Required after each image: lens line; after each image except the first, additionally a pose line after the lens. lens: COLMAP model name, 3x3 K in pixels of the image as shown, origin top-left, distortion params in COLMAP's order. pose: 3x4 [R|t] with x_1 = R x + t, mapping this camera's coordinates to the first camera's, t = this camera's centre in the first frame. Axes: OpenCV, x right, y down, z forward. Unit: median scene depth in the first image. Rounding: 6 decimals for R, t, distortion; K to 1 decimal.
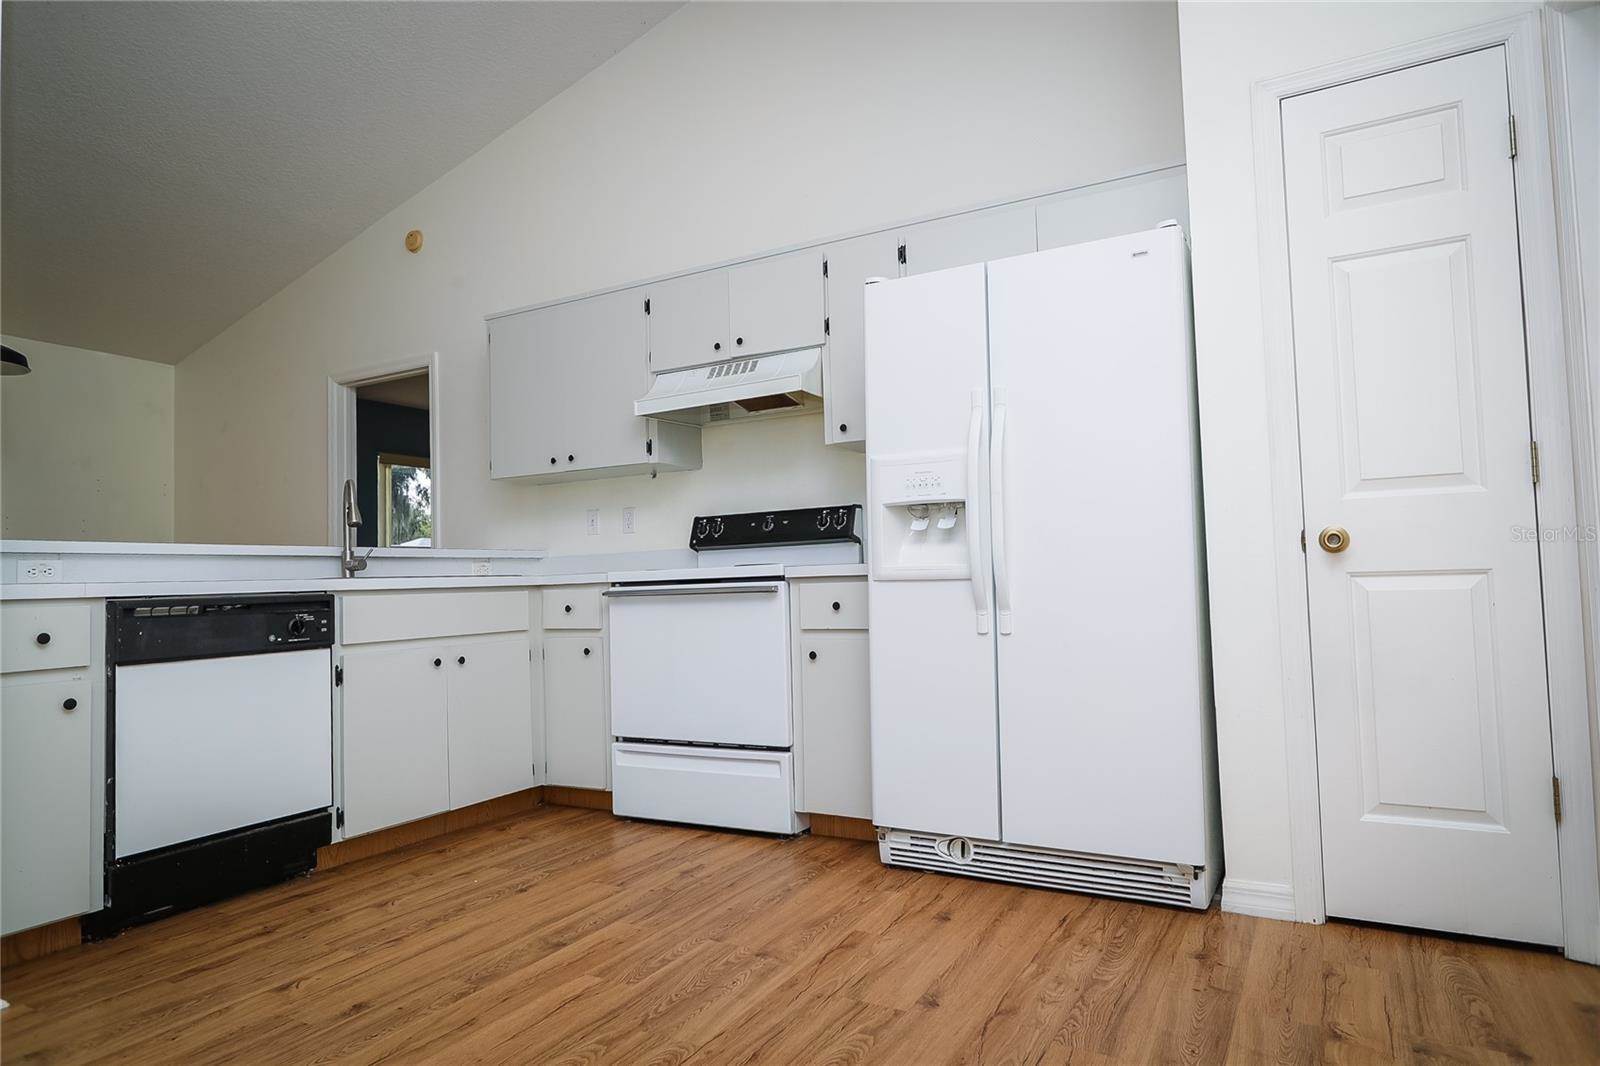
lens RADIAL K [[952.8, 0, 800.0], [0, 952.8, 533.0], [0, 0, 1]] dist [0.000153, 0.000262]
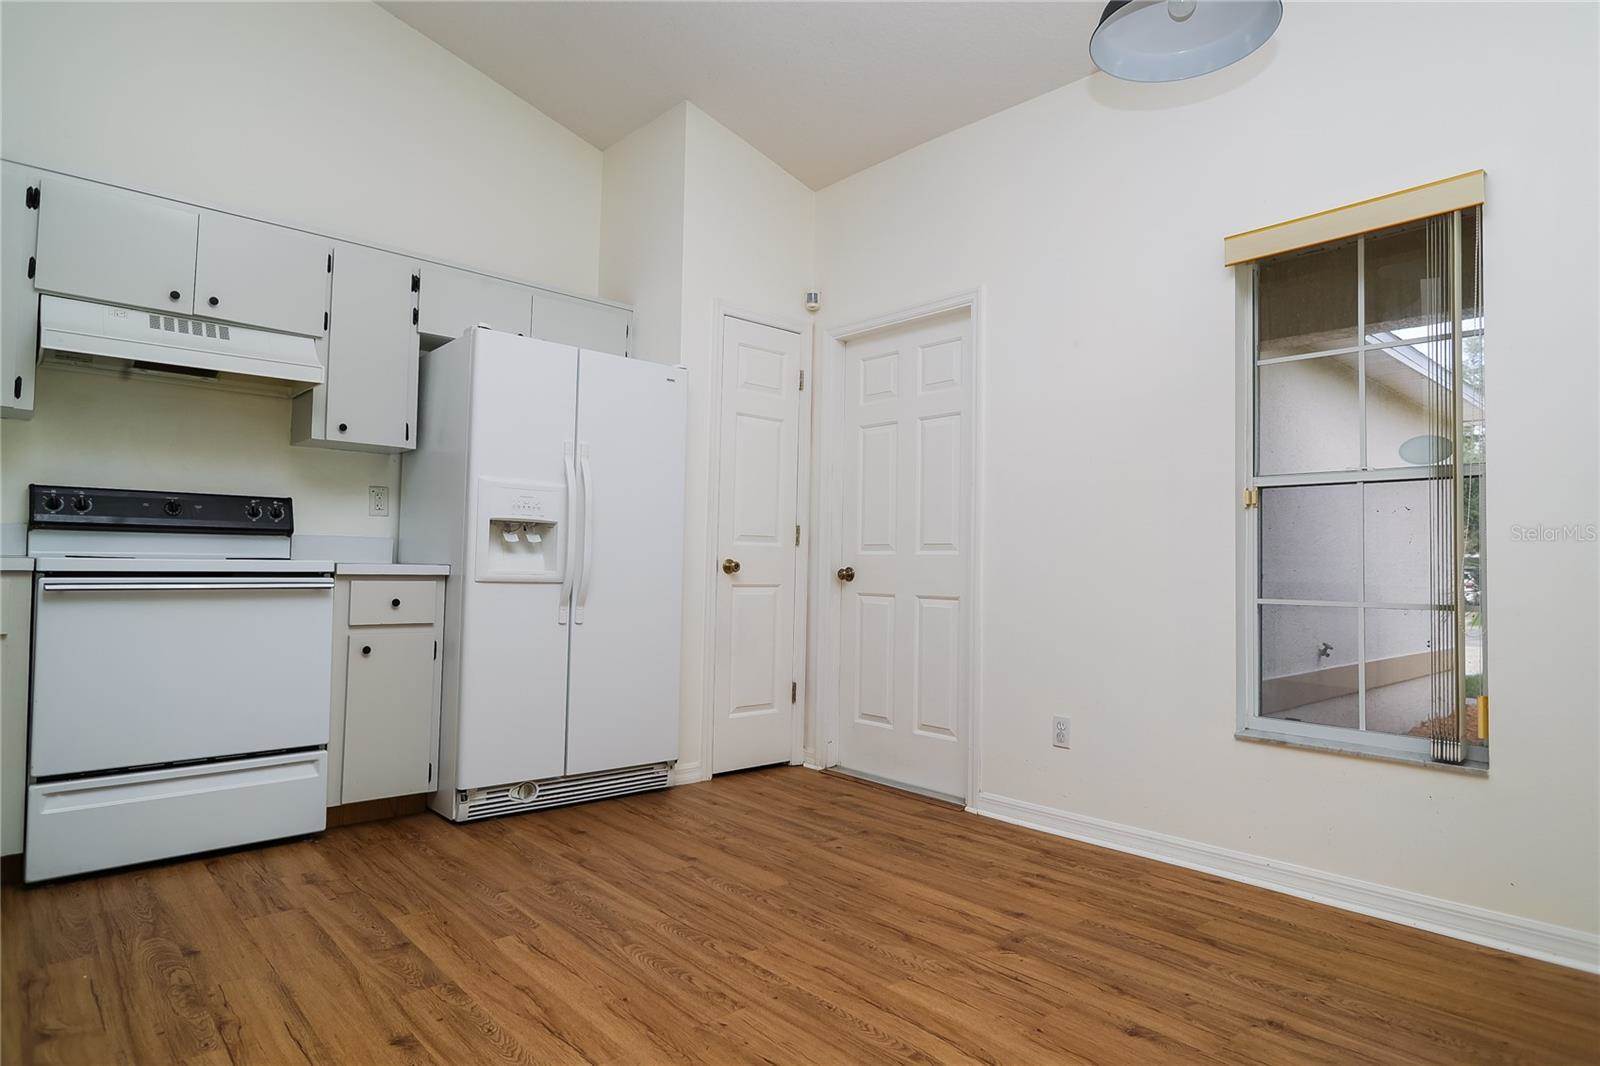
lens RADIAL K [[907.3, 0, 798.1], [0, 907.3, 534.3], [0, 0, 1]] dist [-0.001365, 0.000900]
pose [[0.307216, 0.066784, 0.949293, -0.936497], [-0.078865, 0.995890, -0.044539, 0.010635], [-0.948366, -0.061183, 0.311221, 0.297804]]
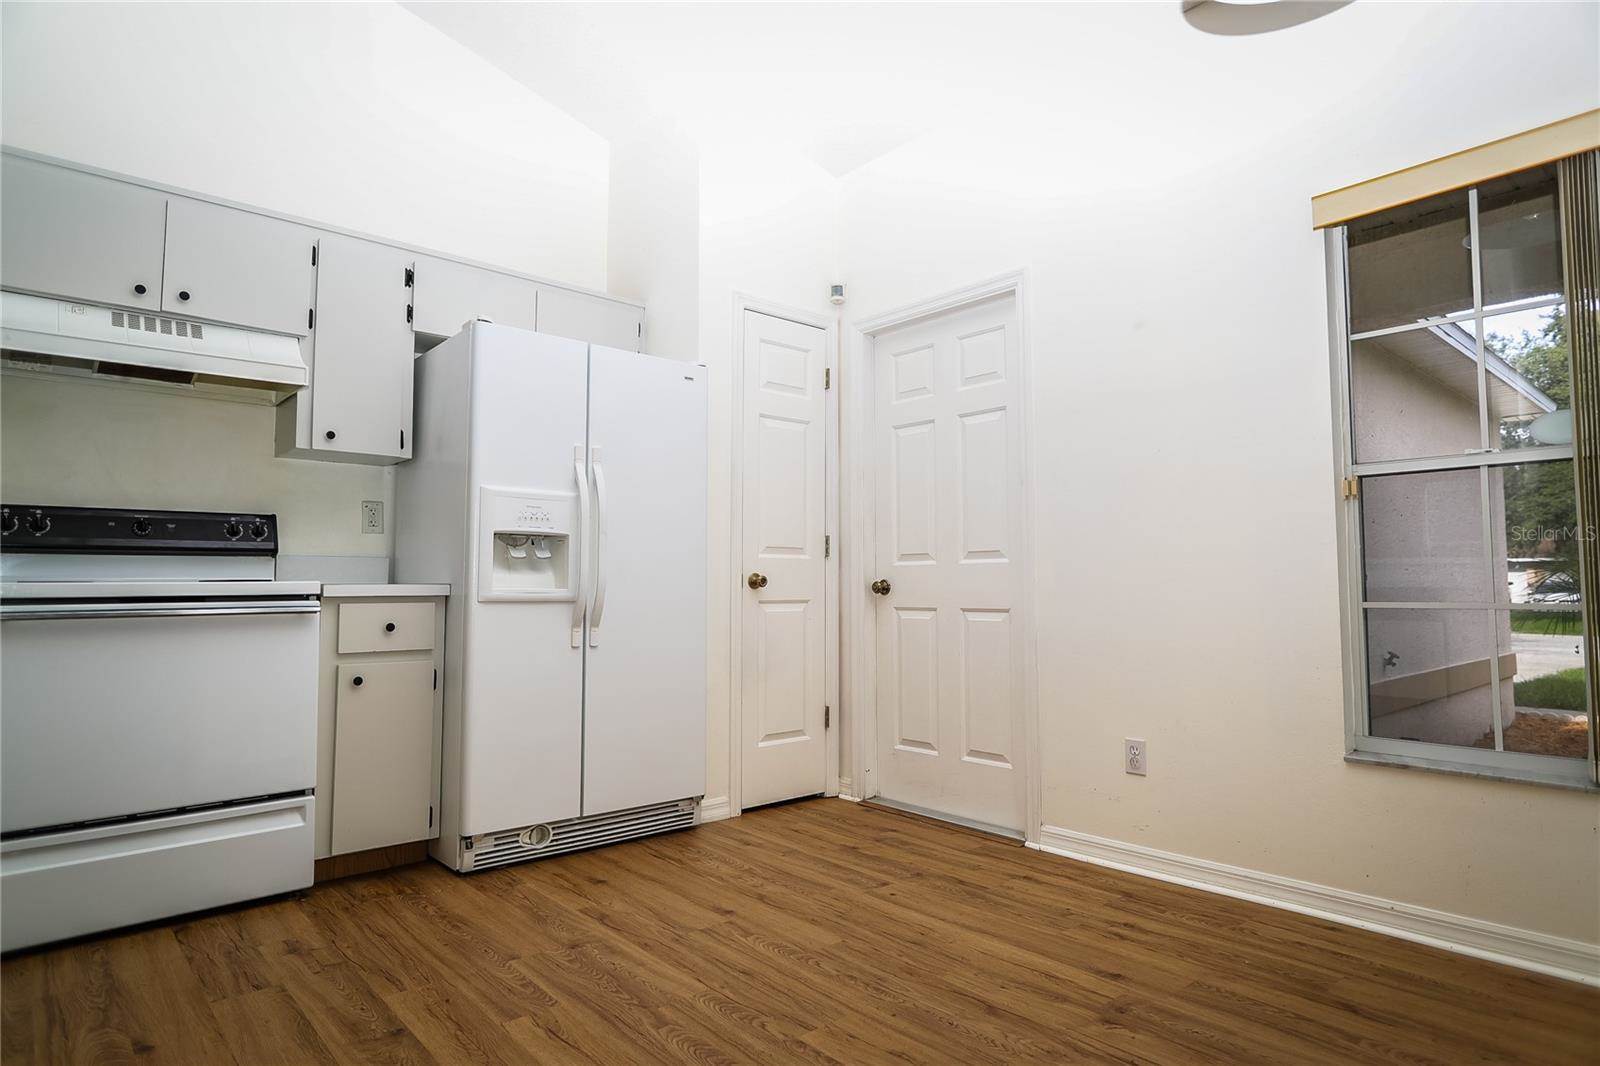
lens RADIAL K [[907.3, 0, 798.1], [0, 907.3, 534.3], [0, 0, 1]] dist [-0.001365, 0.000900]
pose [[0.314579, 0.080874, 0.945780, -0.828139], [-0.057888, 0.996144, -0.065927, 0.022250], [-0.947464, -0.034010, 0.318048, 0.374450]]
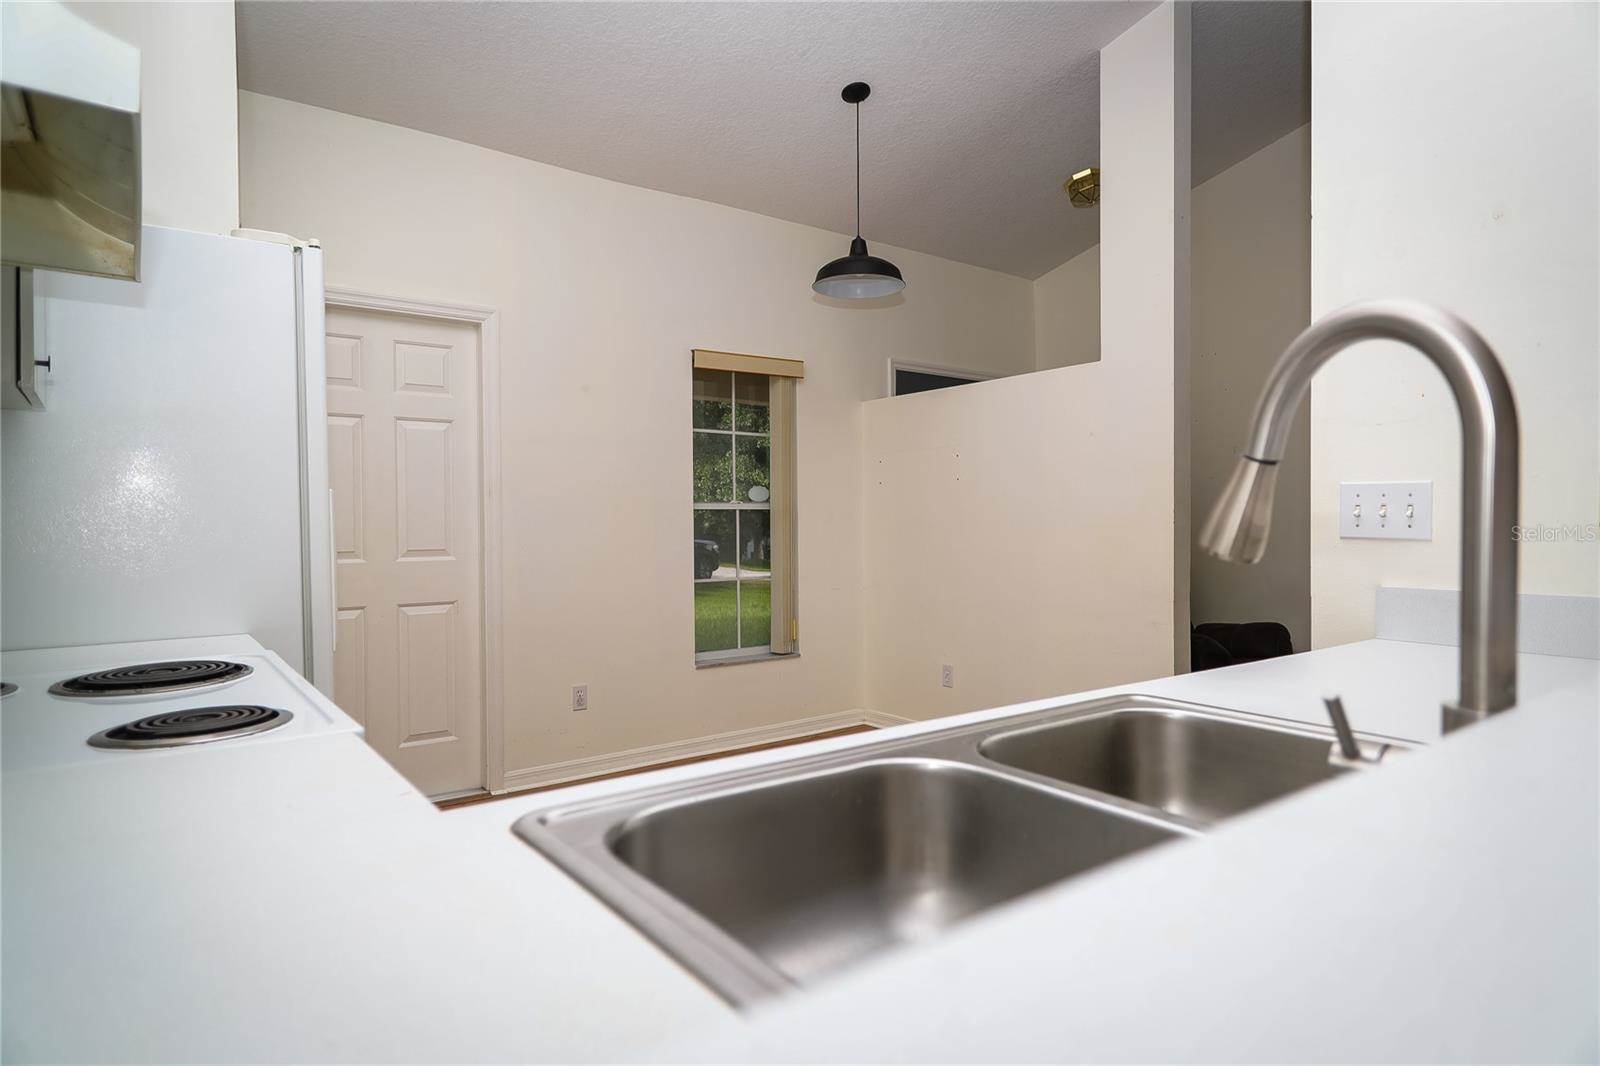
lens RADIAL K [[887.2, 0, 789.3], [0, 887.2, 530.8], [0, 0, 1]] dist [-0.006201, -0.000831]
pose [[-0.912177, 0.025791, 0.408985, -0.584418], [0.006790, 0.998832, -0.047842, -0.015690], [-0.409741, -0.040864, -0.911286, 1.610719]]
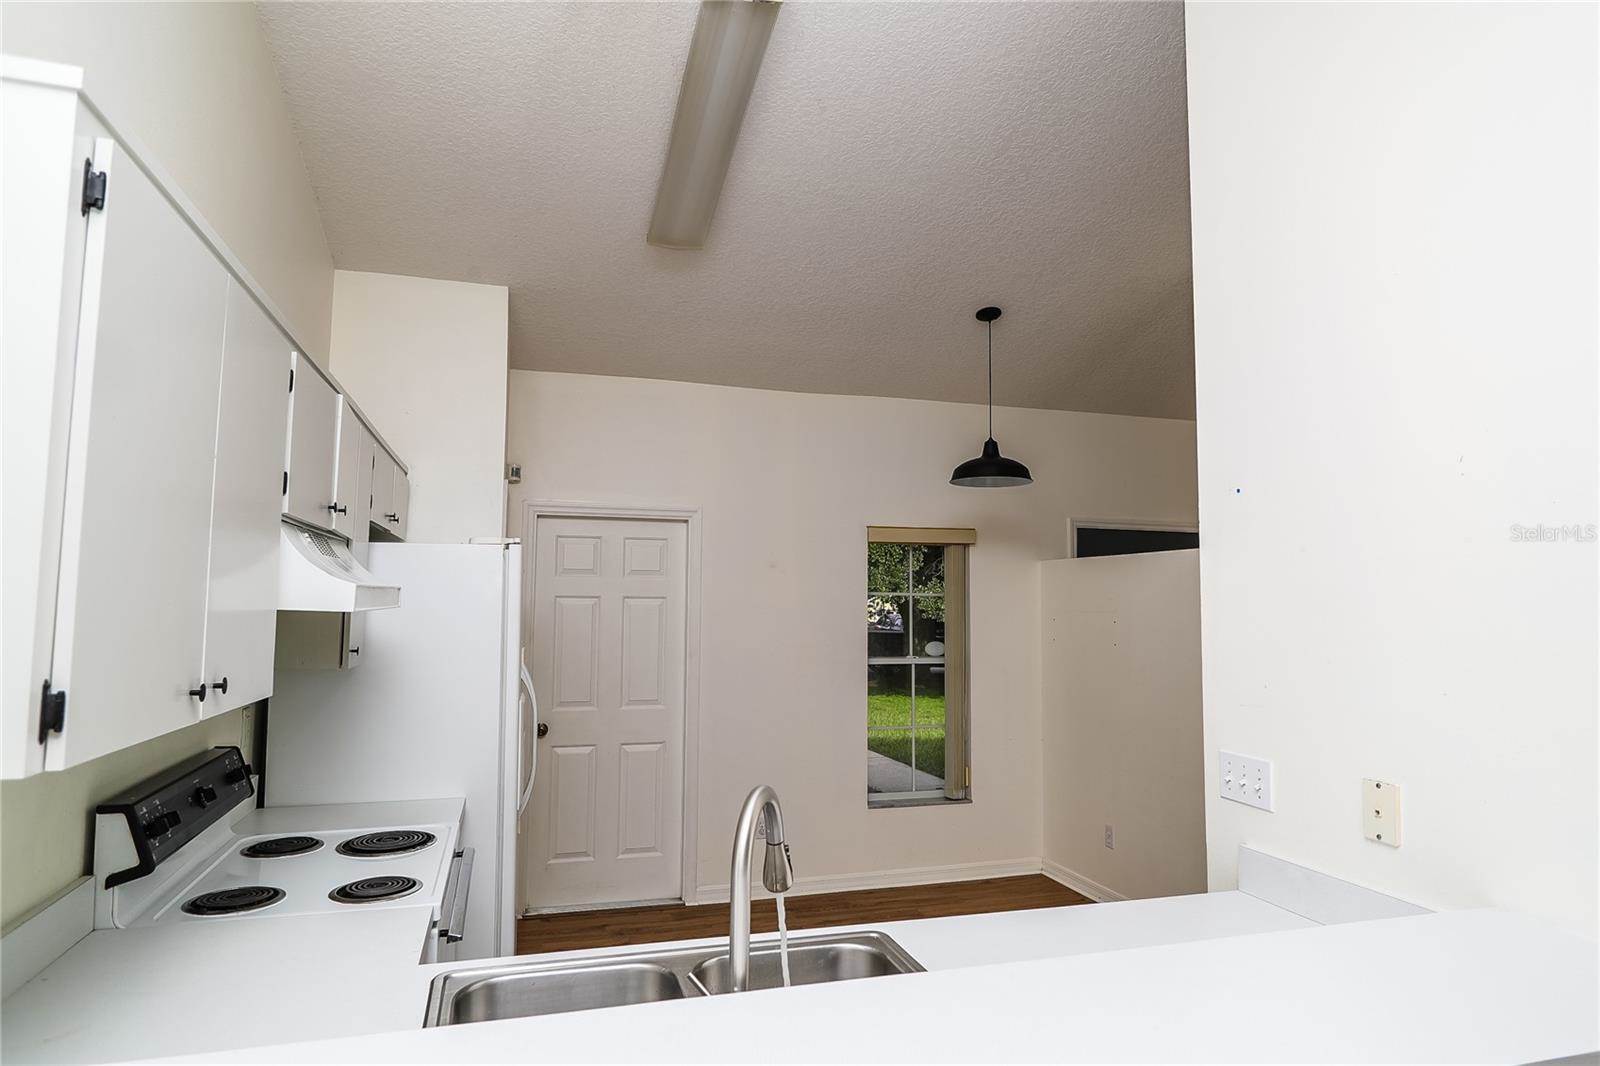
lens RADIAL K [[907.3, 0, 798.1], [0, 907.3, 534.3], [0, 0, 1]] dist [-0.001365, 0.000900]
pose [[-0.730192, 0.072213, 0.679415, -0.979605], [-0.028005, 0.990400, -0.135365, -0.150375], [-0.682668, -0.117869, -0.721160, 1.706357]]
